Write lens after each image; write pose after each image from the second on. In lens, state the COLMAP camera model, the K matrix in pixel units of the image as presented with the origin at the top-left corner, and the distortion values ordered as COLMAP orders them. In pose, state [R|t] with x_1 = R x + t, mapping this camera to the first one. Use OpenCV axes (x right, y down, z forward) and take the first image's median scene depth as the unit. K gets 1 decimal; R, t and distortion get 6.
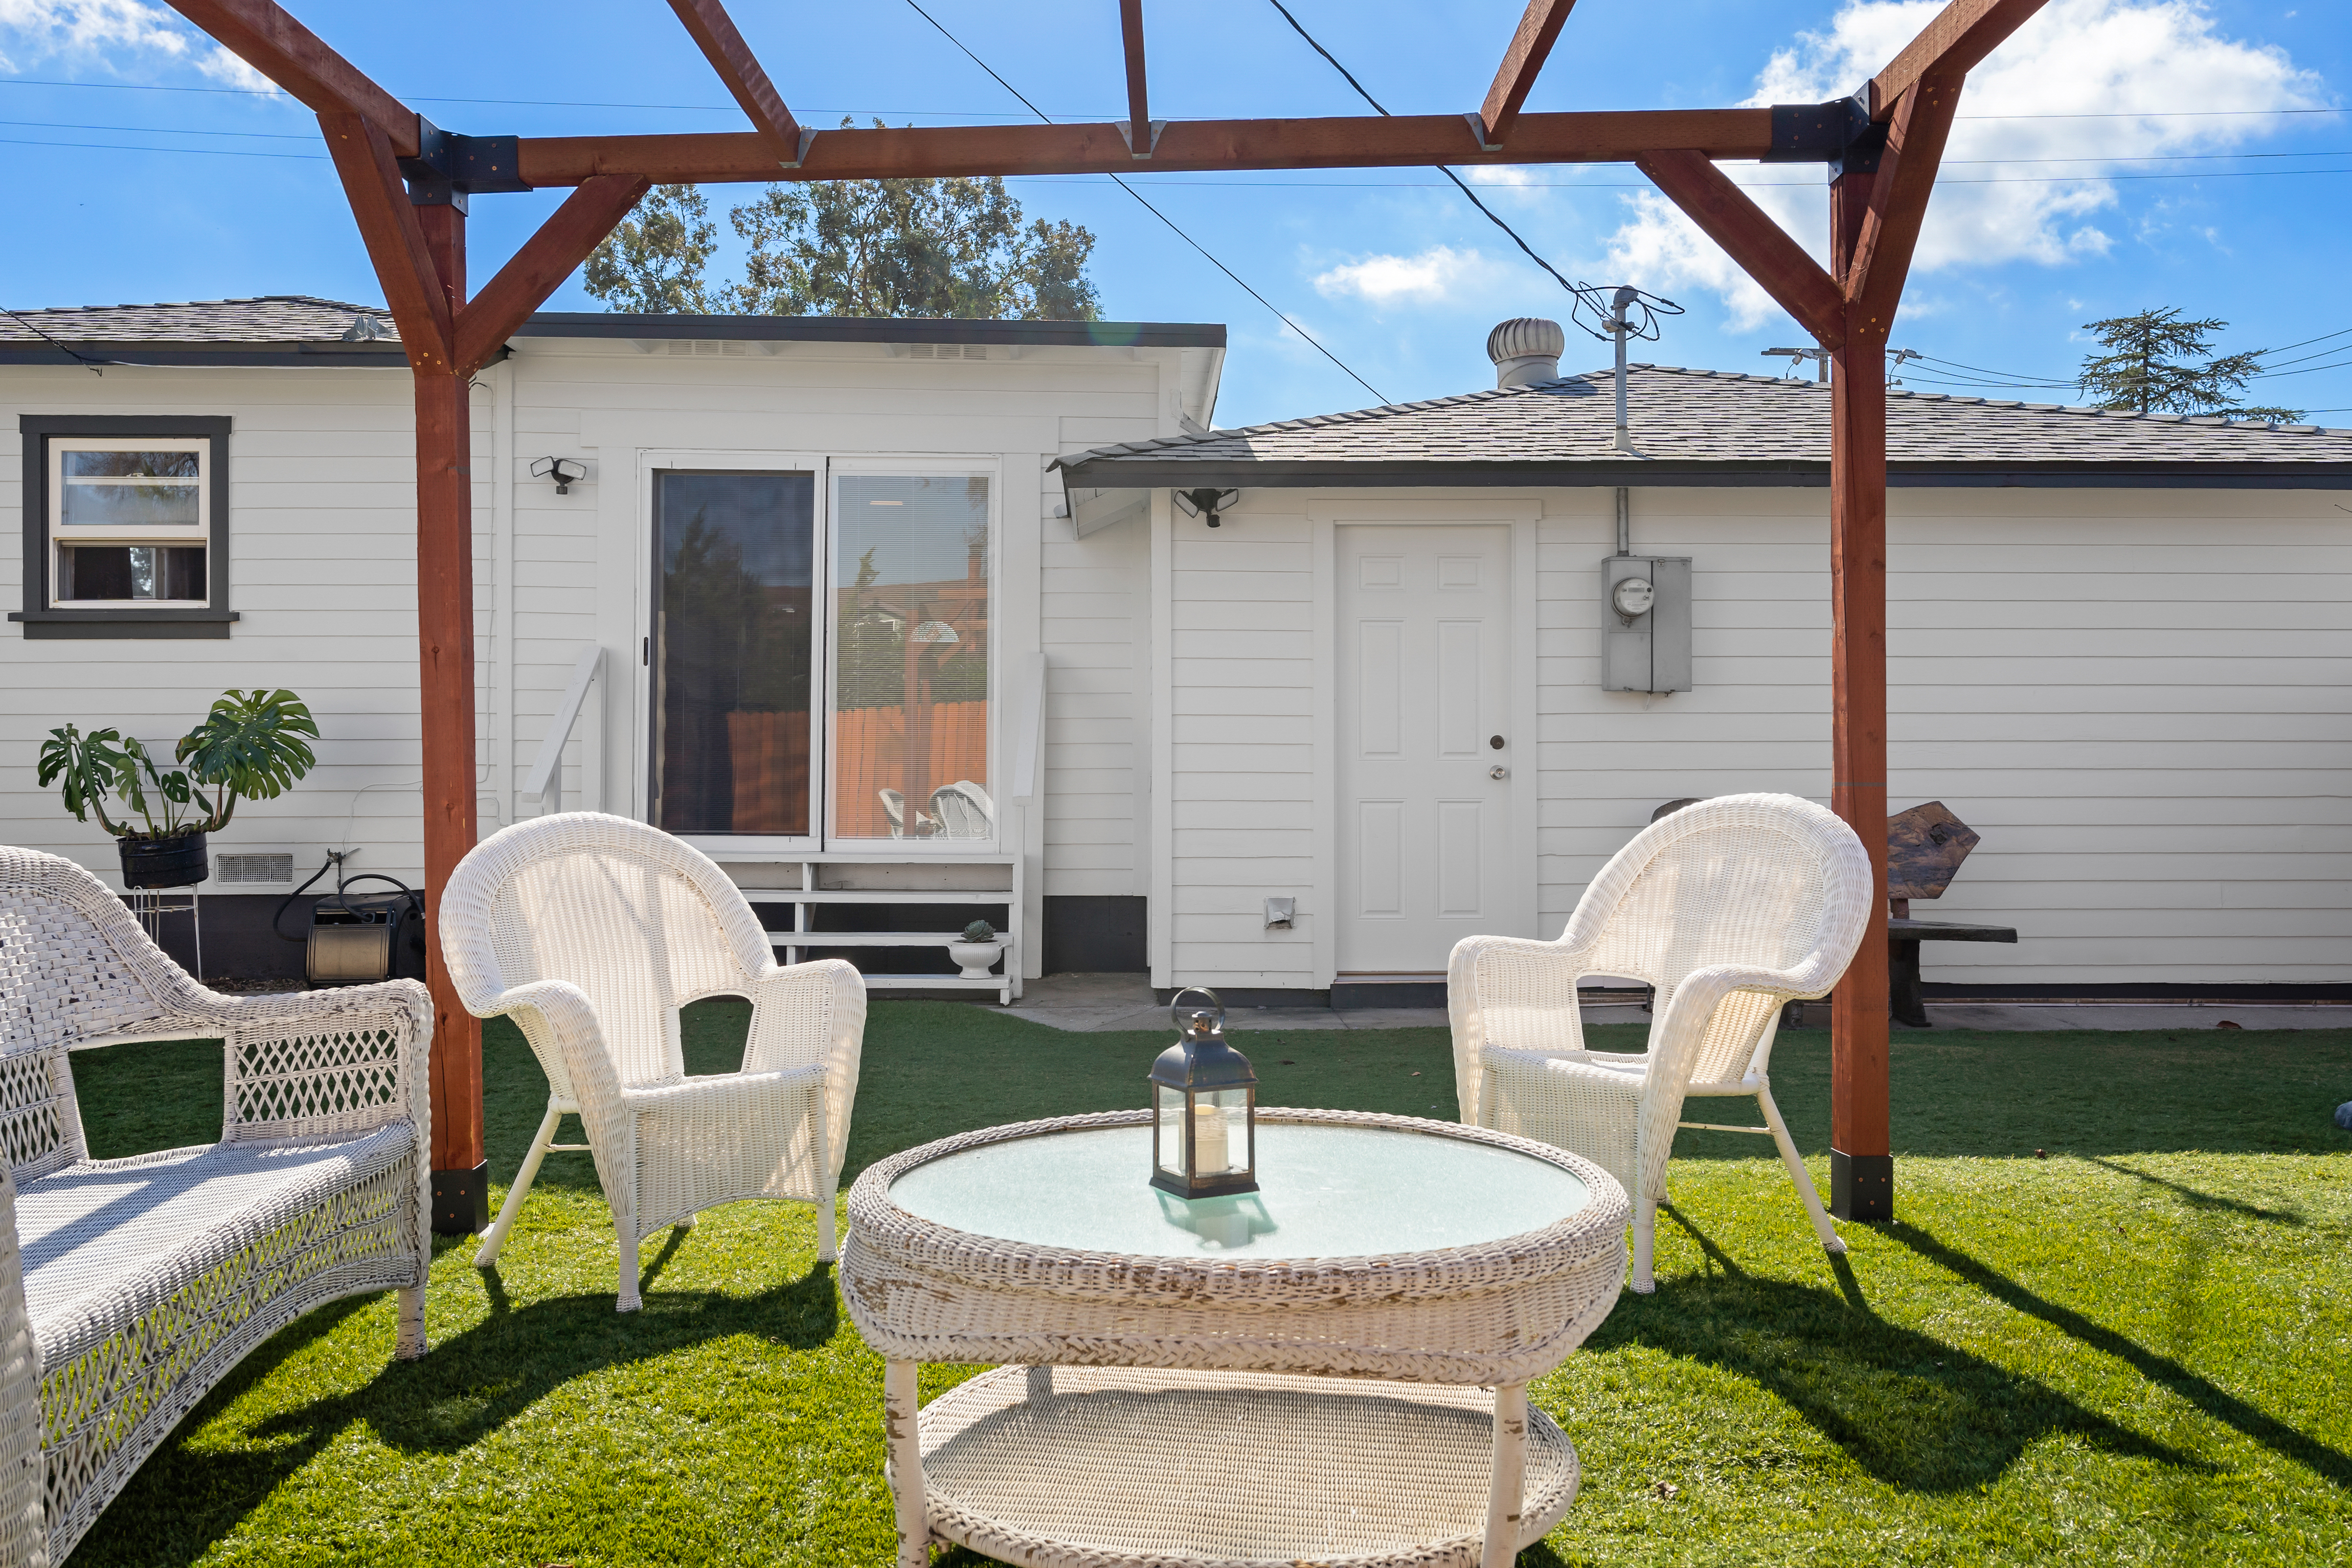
lens RADIAL K [[1832.1, 0, 1176.6], [0, 1832.1, 779.0], [0, 0, 1]] dist [0.011865, 0.008437]
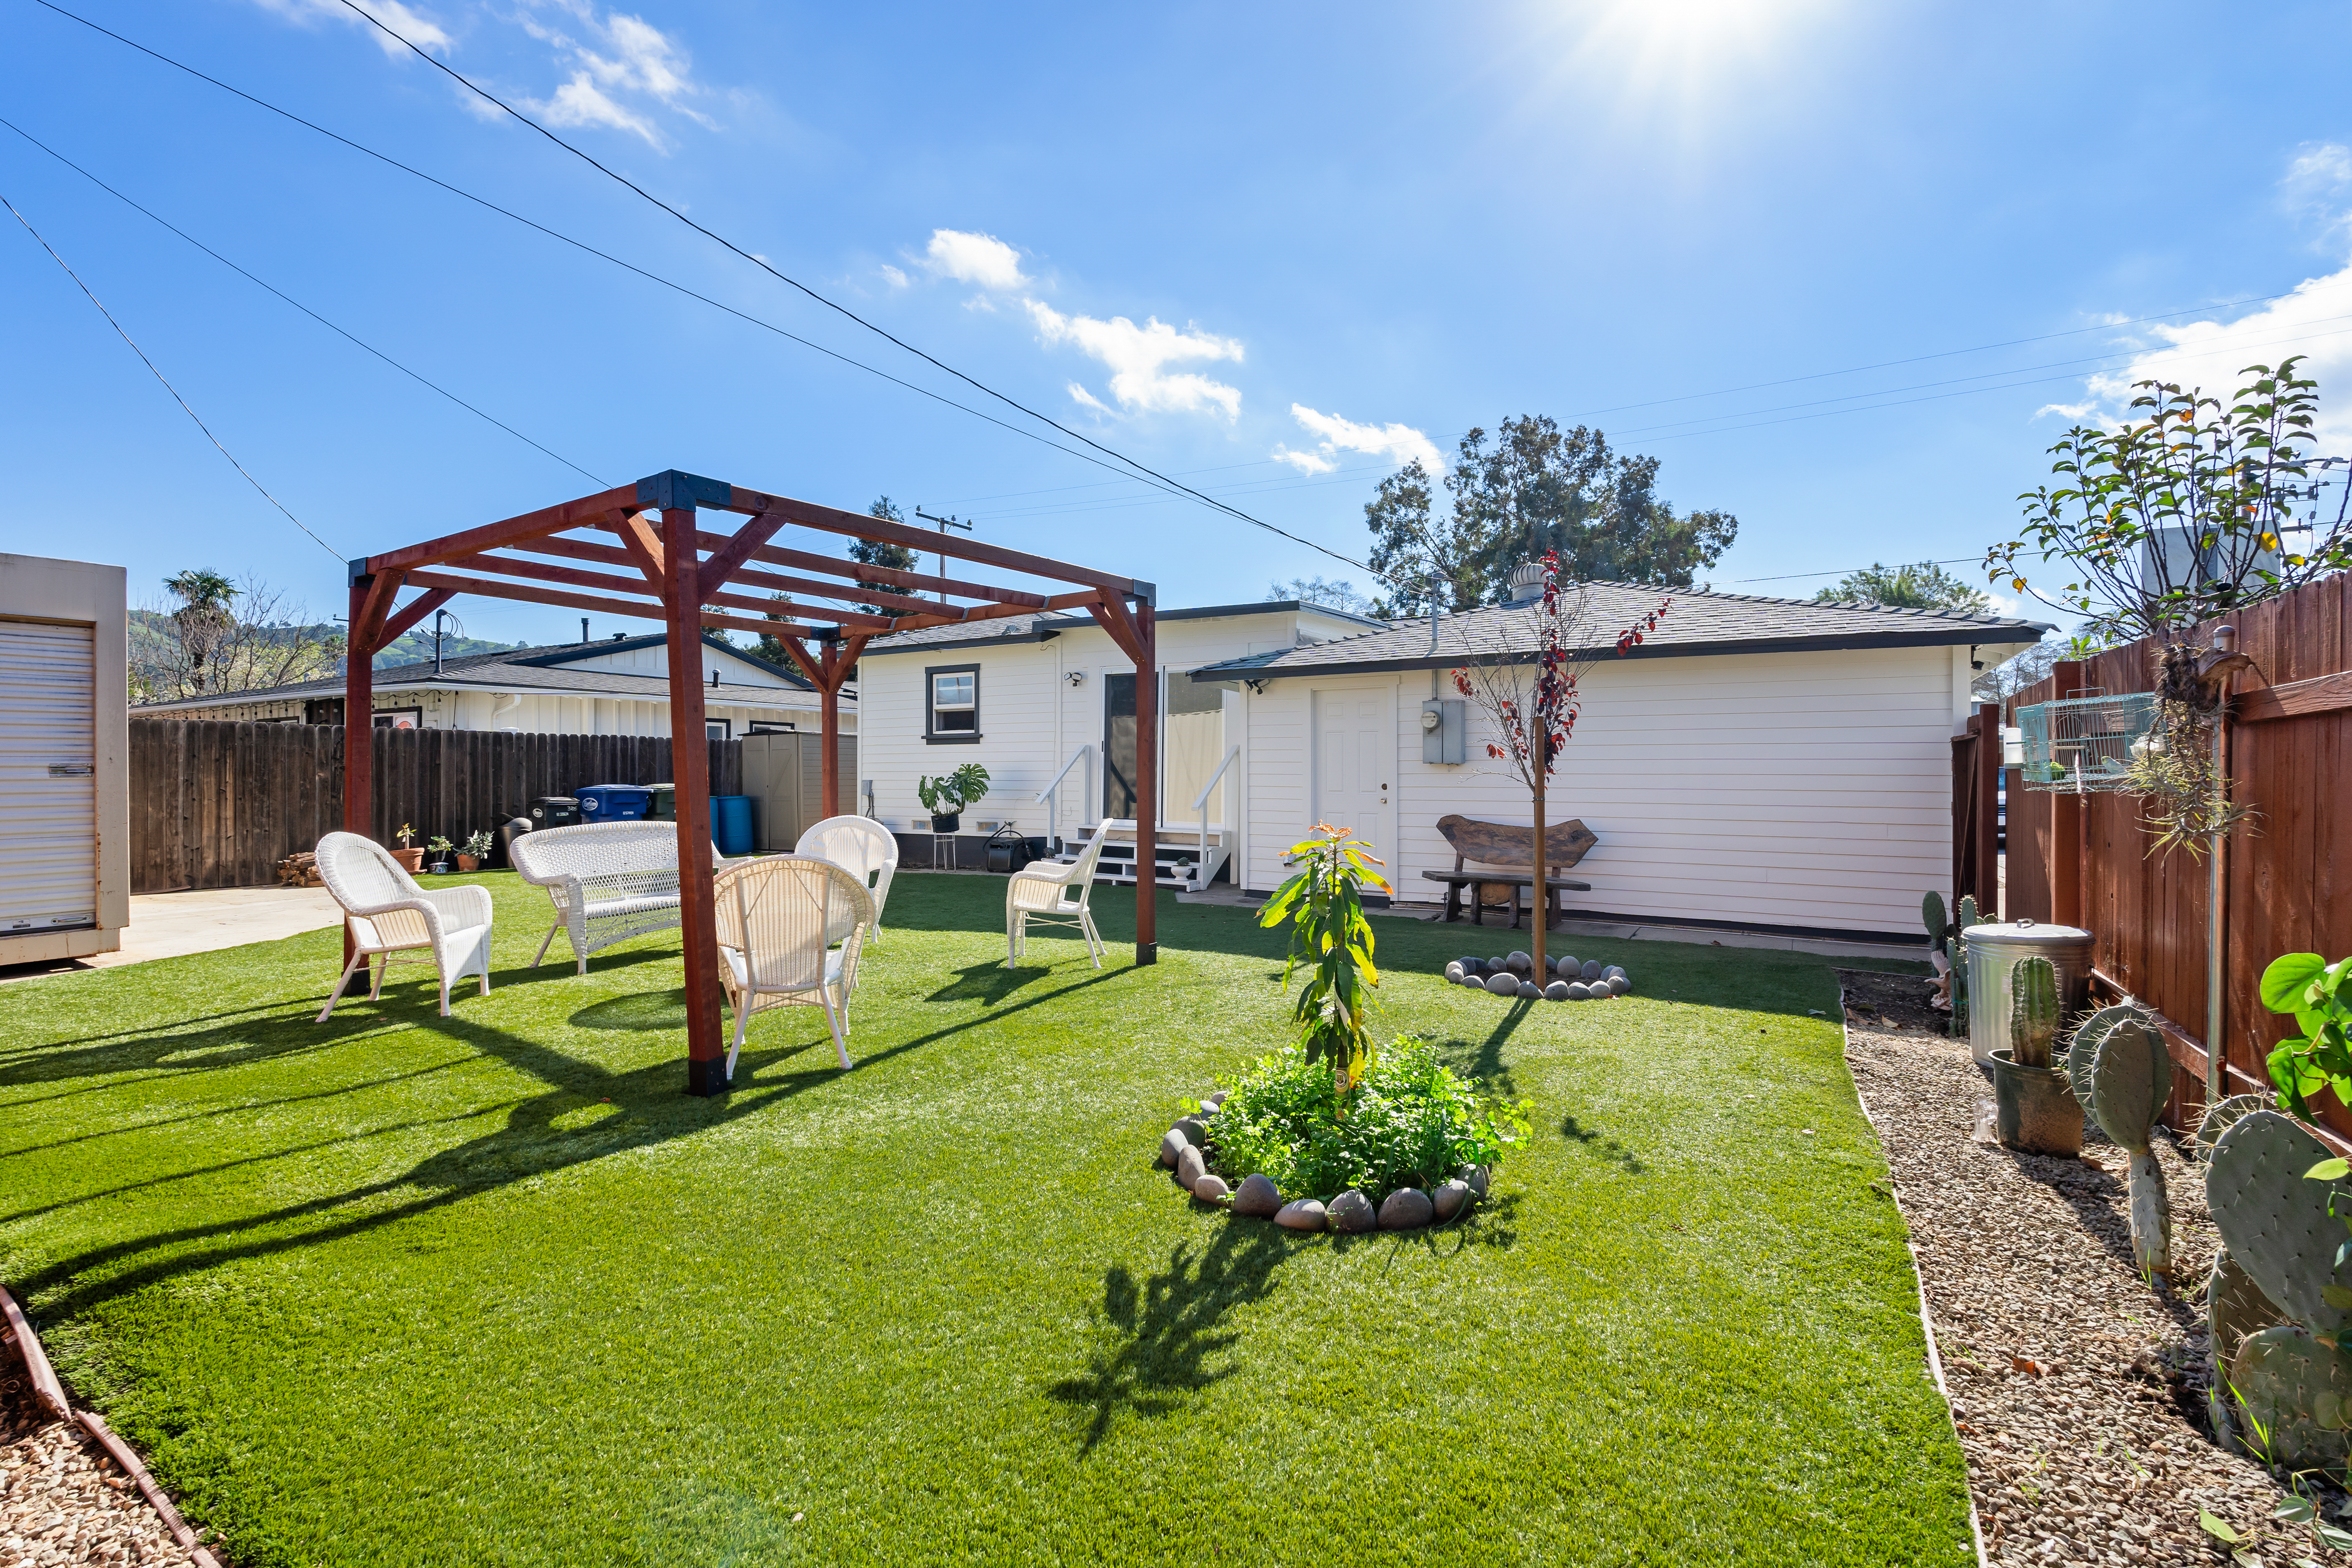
lens RADIAL K [[1025.6, 0, 1174.7], [0, 1025.6, 778.7], [0, 0, 1]] dist [-0.001042, -0.001608]
pose [[0.848486, 0.006029, -0.529184, 0.592530], [-0.007563, 0.999971, -0.000734, -0.026064], [0.529164, 0.004625, 0.848507, -0.165531]]
